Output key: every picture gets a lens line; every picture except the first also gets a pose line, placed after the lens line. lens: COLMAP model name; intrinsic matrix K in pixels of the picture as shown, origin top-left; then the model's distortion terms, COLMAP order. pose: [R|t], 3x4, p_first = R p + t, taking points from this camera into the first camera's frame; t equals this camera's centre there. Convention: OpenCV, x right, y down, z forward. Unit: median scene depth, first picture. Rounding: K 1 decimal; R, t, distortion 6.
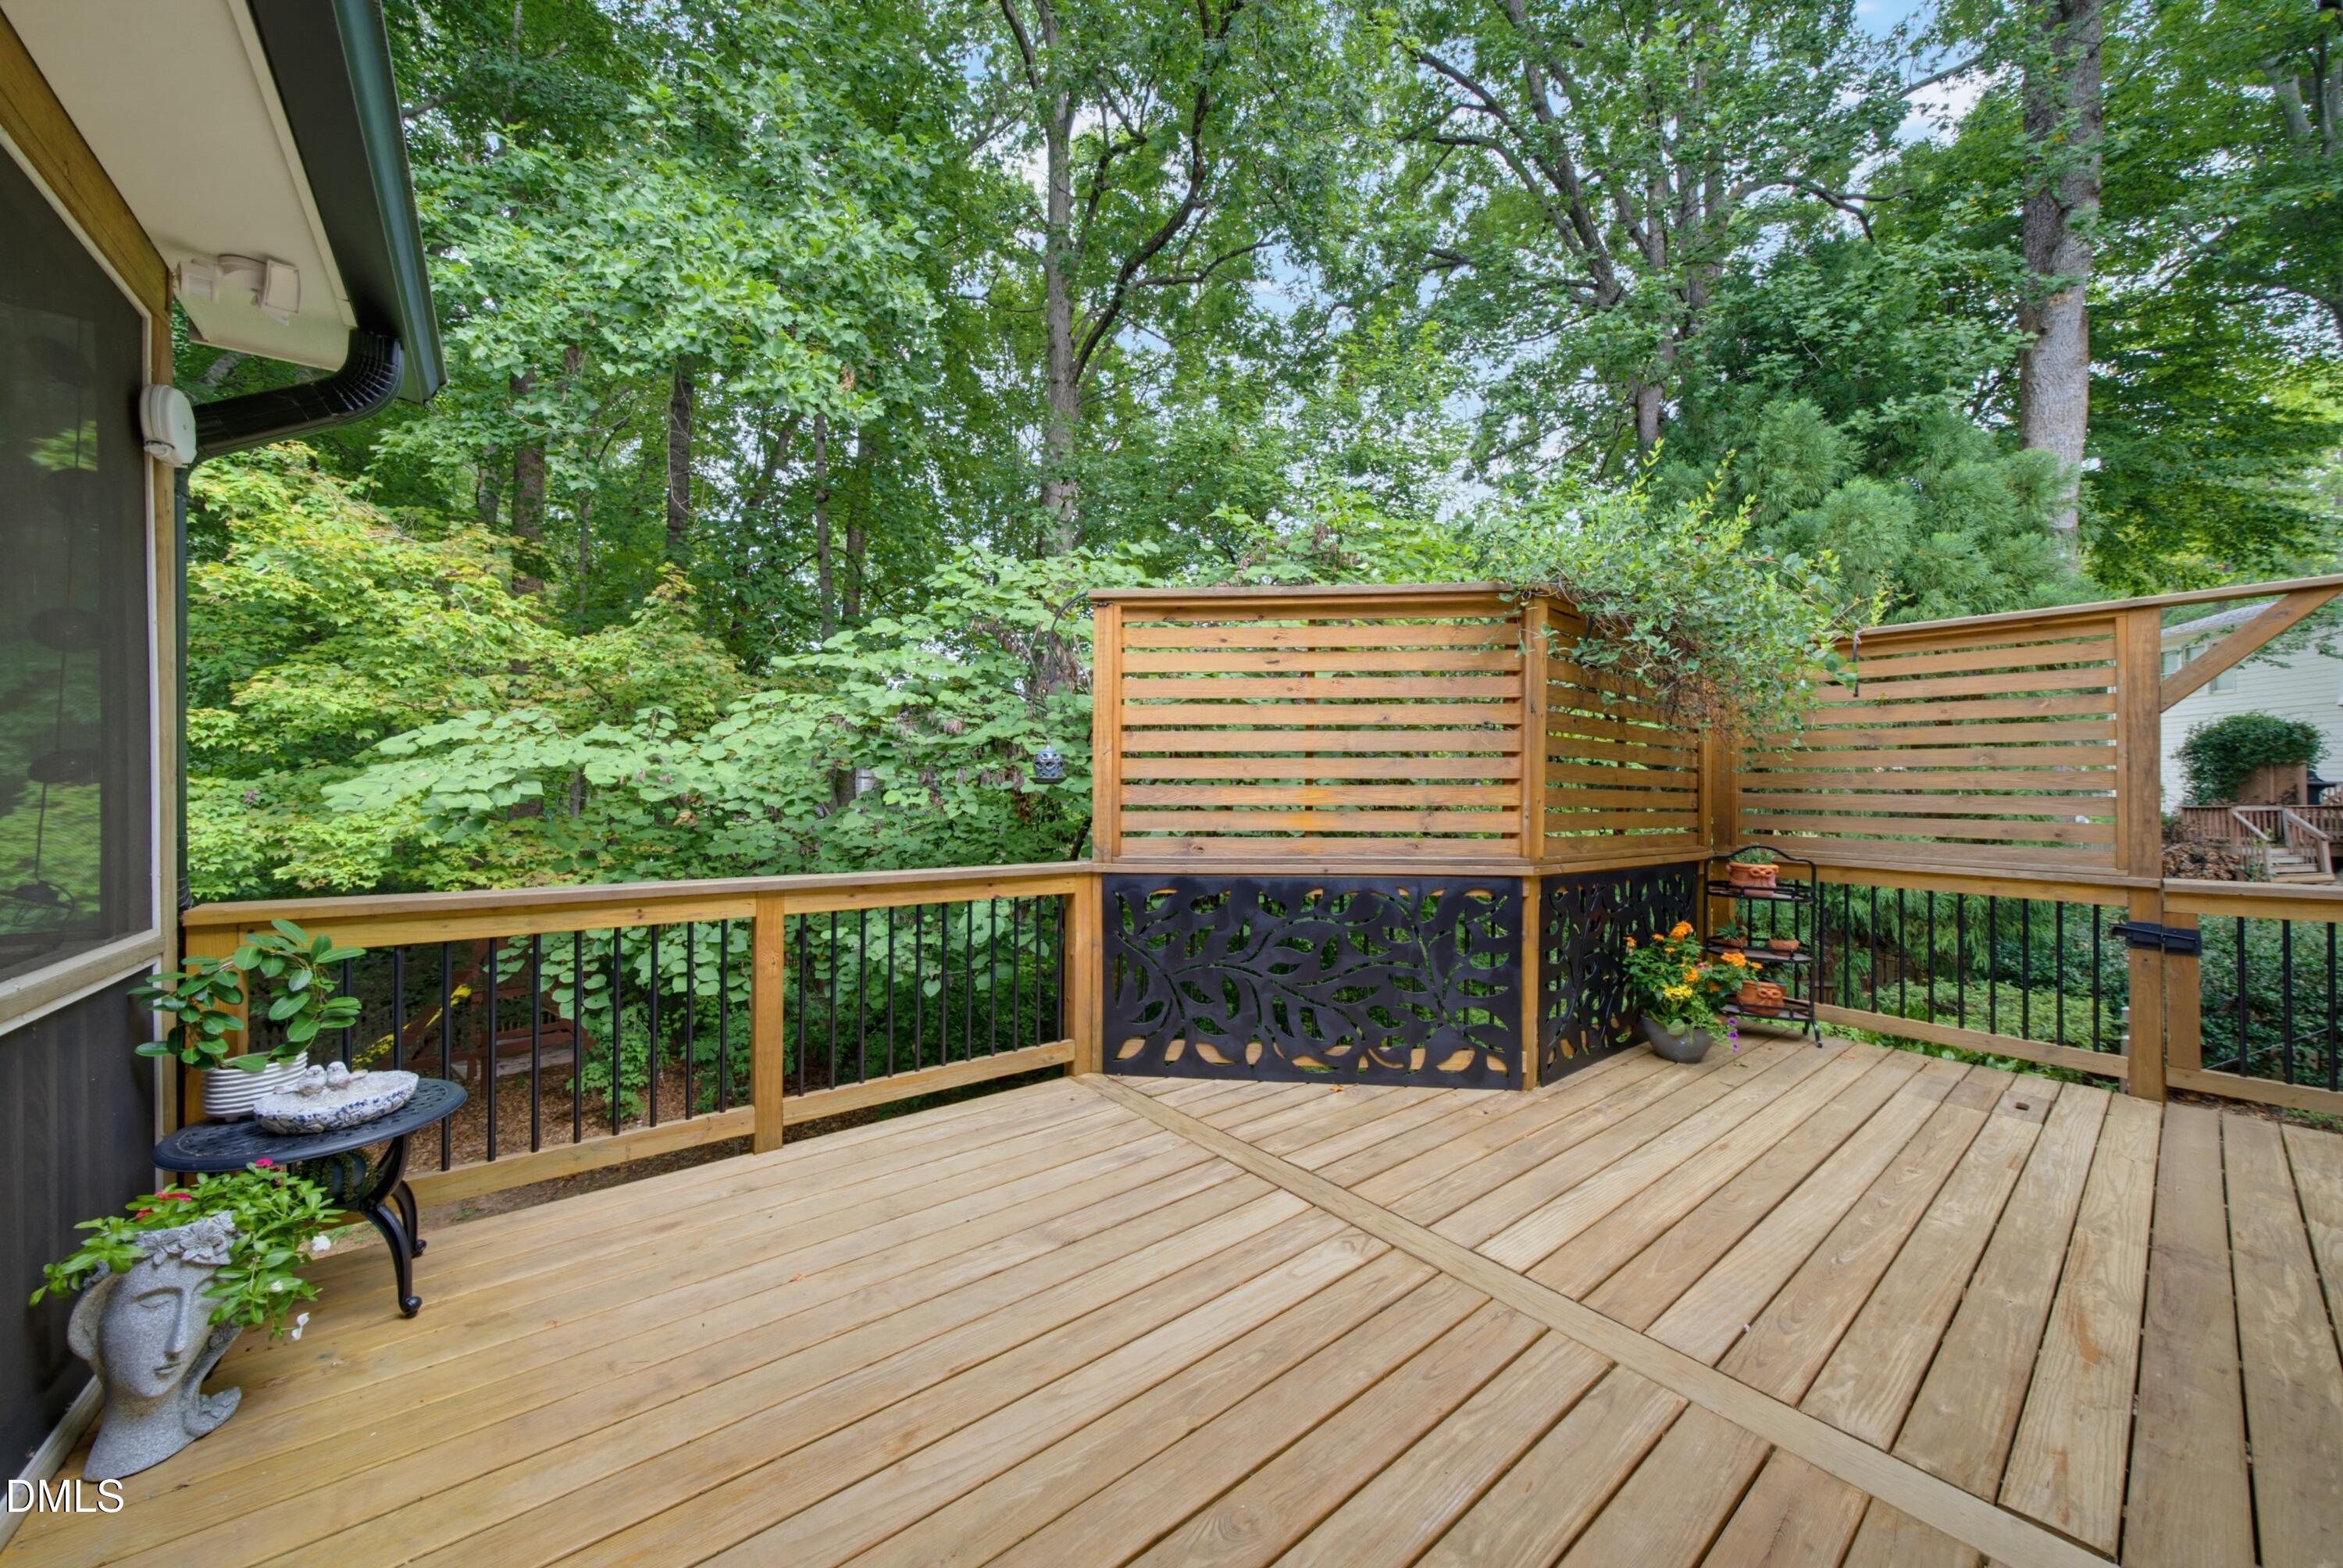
lens RADIAL K [[812.1, 0, 1185.4], [0, 812.1, 791.3], [0, 0, 1]] dist [-0.001679, 0.000557]
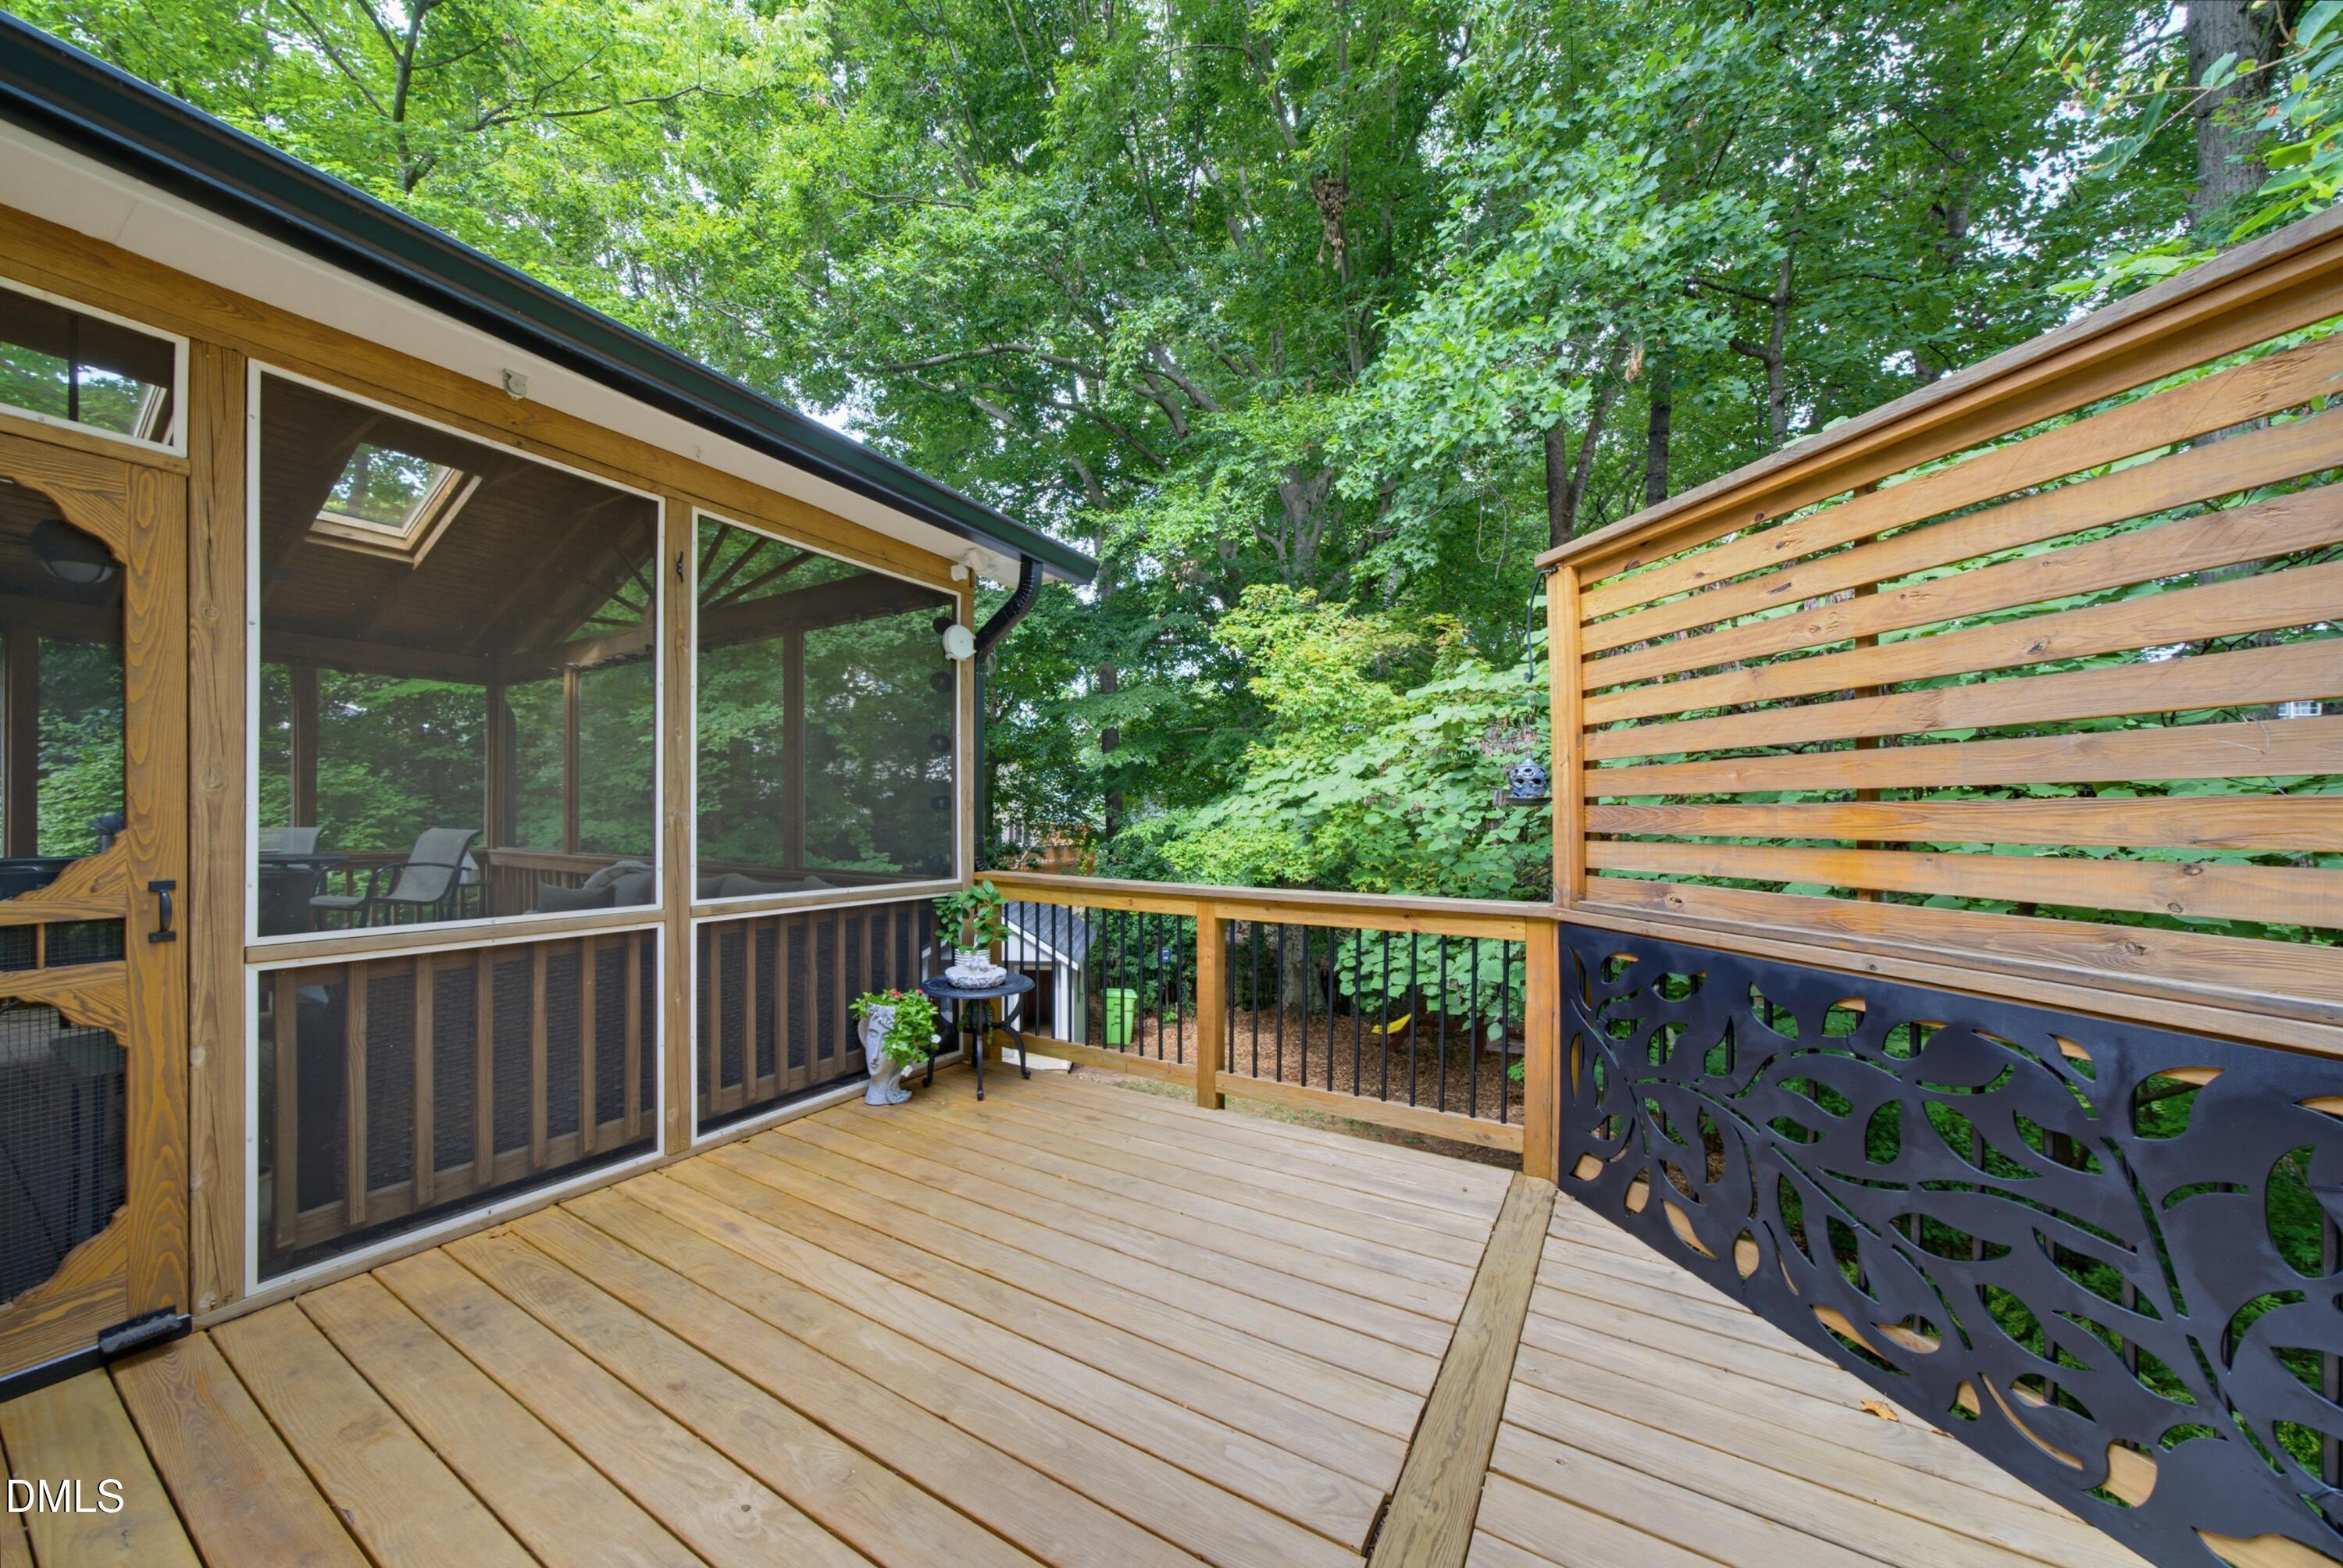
lens RADIAL K [[812.1, 0, 1180.7], [0, 812.1, 804.2], [0, 0, 1]] dist [-0.001679, 0.000557]
pose [[0.349094, -0.017477, -0.936925, 0.496321], [-0.002420, 0.999806, -0.019551, 0.006320], [0.937084, 0.009092, 0.348984, 0.408329]]
